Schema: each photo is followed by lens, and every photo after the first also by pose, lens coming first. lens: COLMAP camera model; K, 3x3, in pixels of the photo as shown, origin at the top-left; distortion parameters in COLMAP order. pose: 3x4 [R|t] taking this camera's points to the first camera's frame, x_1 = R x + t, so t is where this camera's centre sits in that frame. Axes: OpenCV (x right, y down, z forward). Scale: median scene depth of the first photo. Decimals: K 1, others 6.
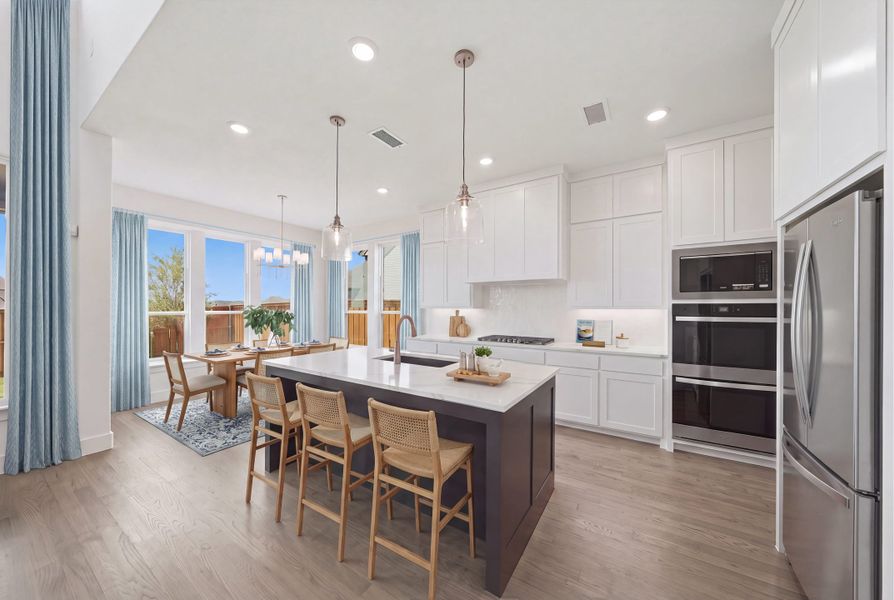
lens RADIAL K [[313.8, 0, 446.5], [0, 313.8, 304.7], [0, 0, 1]] dist [-0.002581, -0.000520]
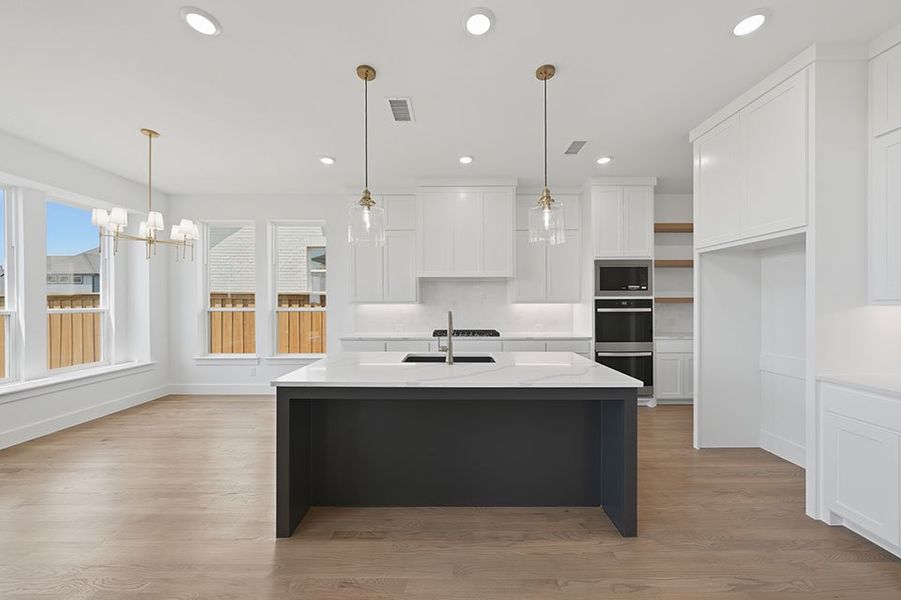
lens RADIAL K [[319.1, 0, 454.3], [0, 319.1, 302.3], [0, 0, 1]] dist [-0.002521, 0.000059]
pose [[0.840236, -0.004804, 0.542200, -0.534225], [-0.001473, 0.999937, 0.011143, -0.004320], [-0.542219, -0.010161, 0.840176, 0.160275]]
